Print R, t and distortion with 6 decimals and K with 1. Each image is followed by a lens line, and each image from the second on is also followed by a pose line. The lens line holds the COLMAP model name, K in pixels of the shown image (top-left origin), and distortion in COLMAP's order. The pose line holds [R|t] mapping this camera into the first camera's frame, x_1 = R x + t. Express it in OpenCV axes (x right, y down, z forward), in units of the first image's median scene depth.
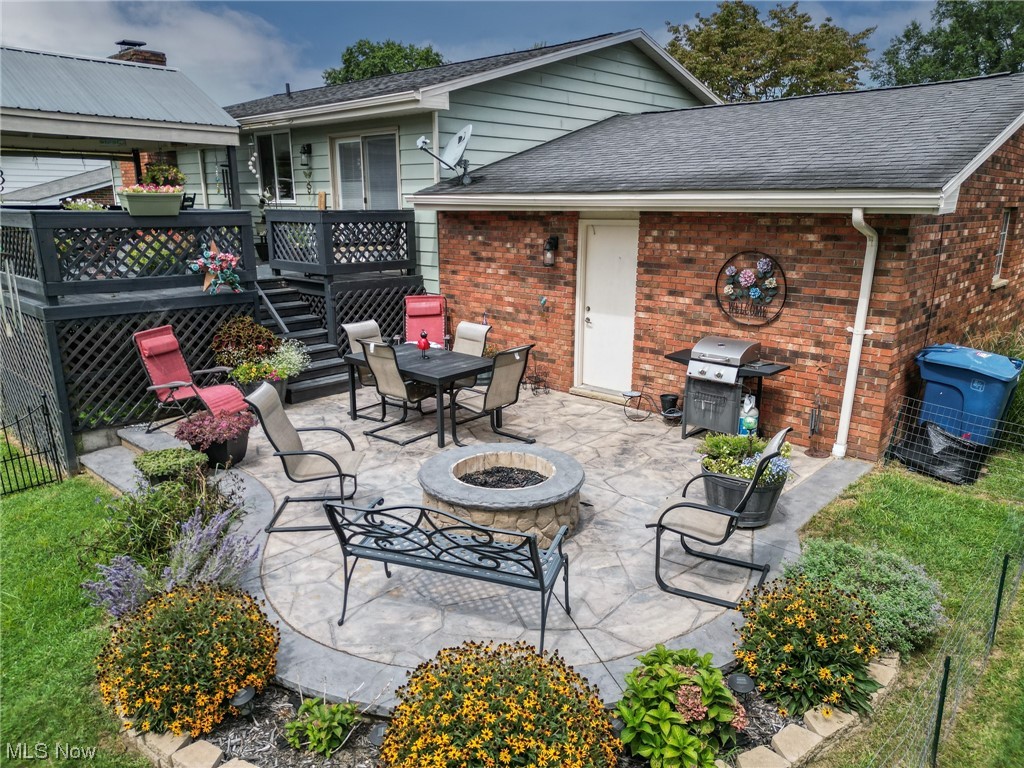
lens RADIAL K [[712.3, 0, 512.0], [0, 712.3, 384.0], [0, 0, 1]] dist [0.076740, -0.096307]
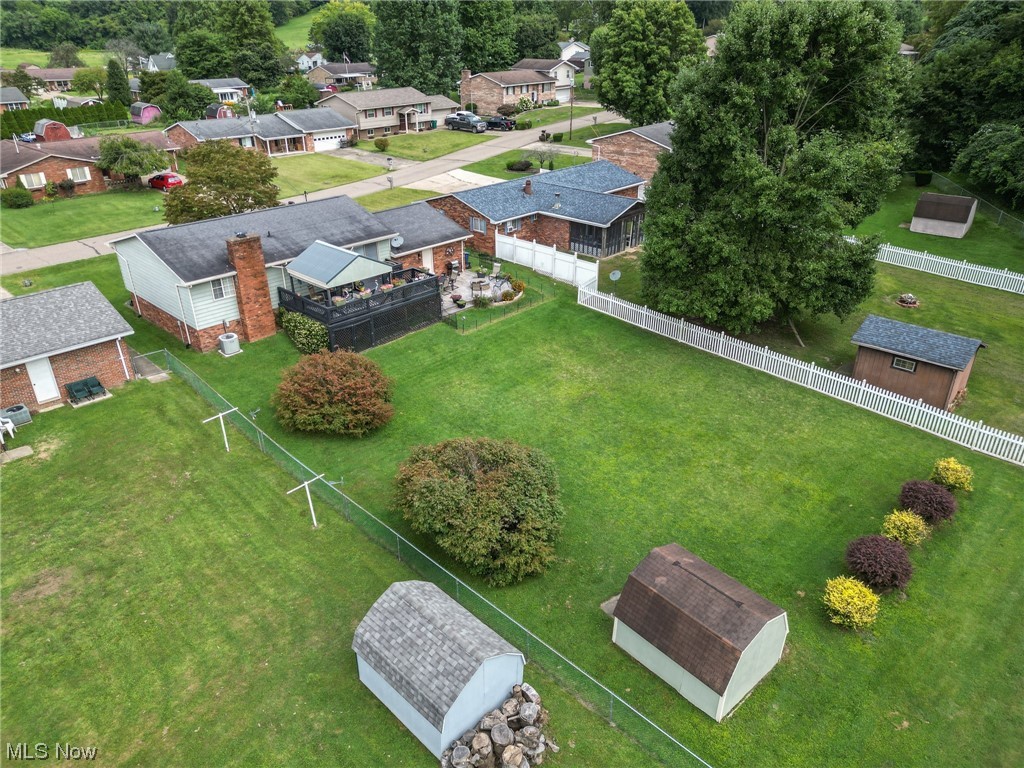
lens RADIAL K [[693.7, 0, 512.0], [0, 693.7, 384.0], [0, 0, 1]] dist [0.069336, -0.182179]
pose [[0.029632, -0.449214, 0.892933, -6.329389], [0.262009, 0.865580, 0.426758, -1.779051], [-0.964610, 0.221311, 0.143347, -0.171242]]
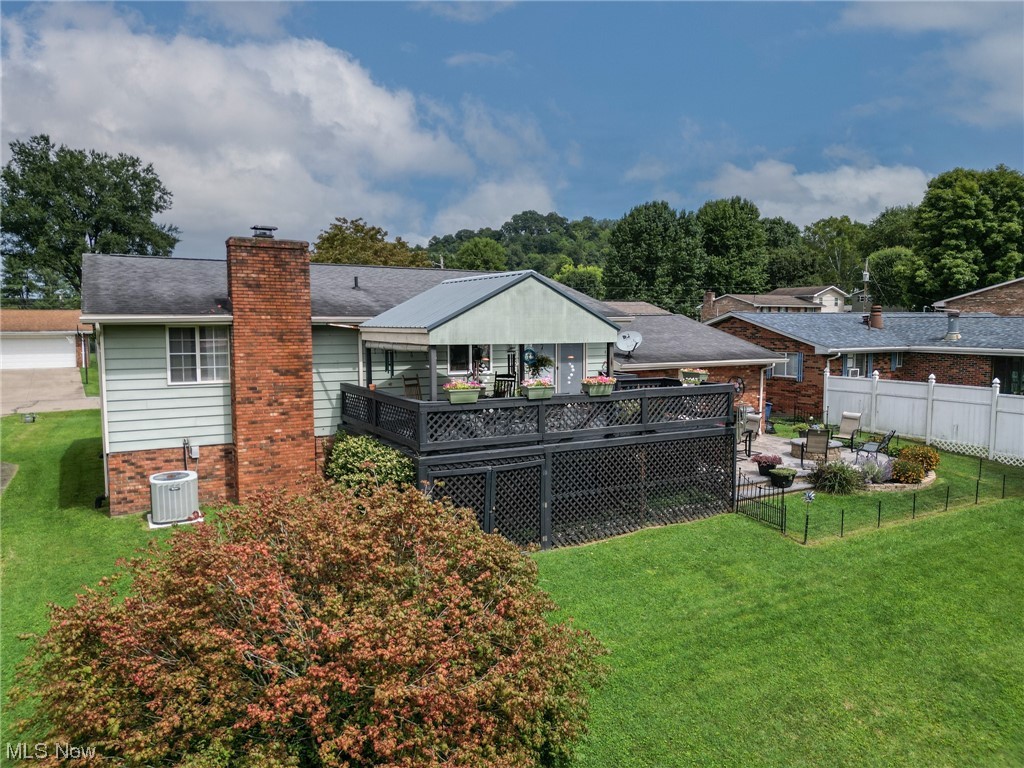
lens RADIAL K [[712.3, 0, 512.0], [0, 712.3, 384.0], [0, 0, 1]] dist [0.076740, -0.096307]
pose [[0.325562, -0.075705, 0.942485, -3.130090], [0.245803, 0.969294, -0.007049, -0.401492], [-0.913012, 0.233960, 0.334174, 0.939012]]
